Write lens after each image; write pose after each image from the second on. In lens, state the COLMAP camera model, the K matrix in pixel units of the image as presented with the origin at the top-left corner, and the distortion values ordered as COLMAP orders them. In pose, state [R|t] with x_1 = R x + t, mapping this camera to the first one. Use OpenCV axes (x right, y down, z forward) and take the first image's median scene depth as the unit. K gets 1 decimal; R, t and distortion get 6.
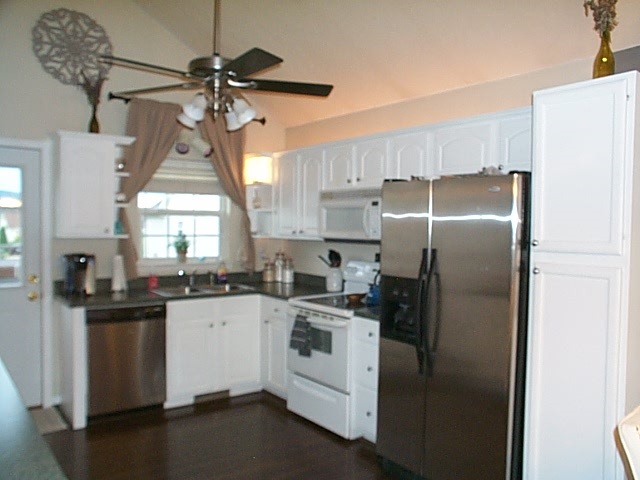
lens RADIAL K [[541.9, 0, 320.0], [0, 541.9, 240.0], [0, 0, 1]] dist [-0.004135, -0.009345]
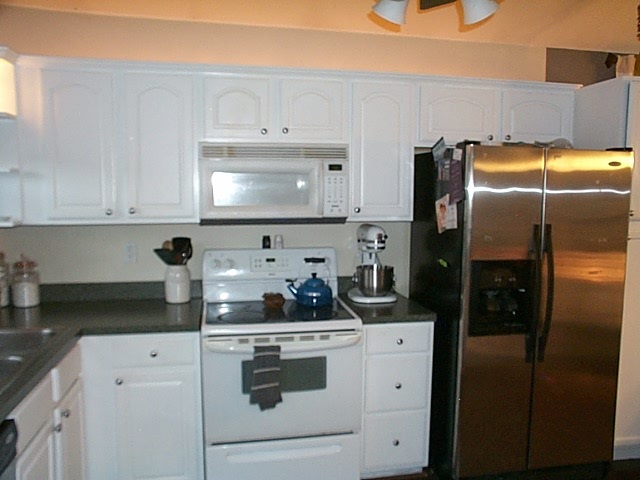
lens RADIAL K [[552.6, 0, 348.9], [0, 552.6, 240.4], [0, 0, 1]] dist [-0.049775, 0.016944]
pose [[0.406279, -0.094465, 0.908853, -0.564712], [0.025810, 0.995431, 0.091926, -0.037137], [-0.913384, -0.013890, 0.406861, 0.672432]]
